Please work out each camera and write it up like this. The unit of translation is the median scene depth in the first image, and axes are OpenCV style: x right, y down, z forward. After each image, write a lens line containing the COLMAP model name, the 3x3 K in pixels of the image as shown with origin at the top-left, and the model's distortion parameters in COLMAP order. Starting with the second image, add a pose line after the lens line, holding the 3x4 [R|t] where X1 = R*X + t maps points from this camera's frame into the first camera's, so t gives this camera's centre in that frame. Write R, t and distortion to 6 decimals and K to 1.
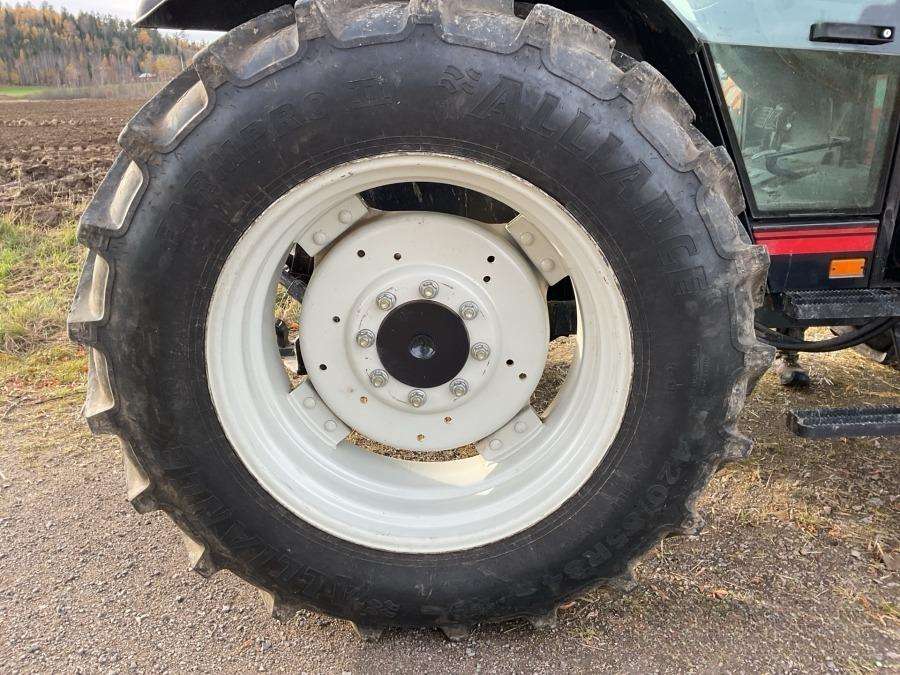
lens RADIAL K [[742.3, 0, 445.8], [0, 742.3, 338.2], [0, 0, 1]] dist [0.066435, -0.103925]
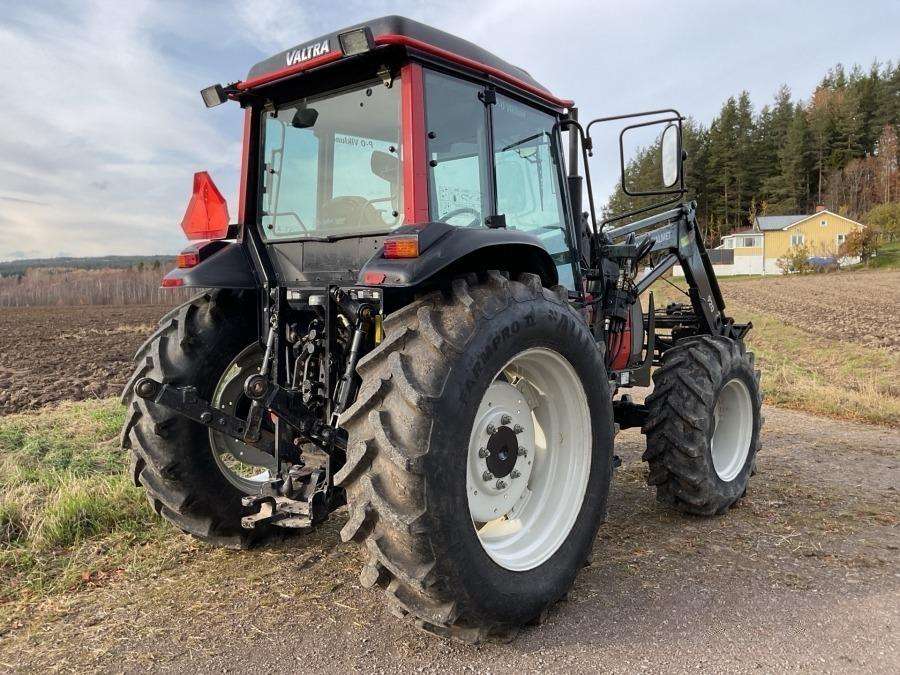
lens RADIAL K [[721.9, 0, 445.3], [0, 721.9, 338.4], [0, 0, 1]] dist [0.055704, -0.099938]
pose [[0.642298, -0.027903, 0.765947, -1.644284], [0.236532, 0.957776, -0.163457, -0.002054], [-0.729045, 0.286160, 0.621777, -0.080632]]
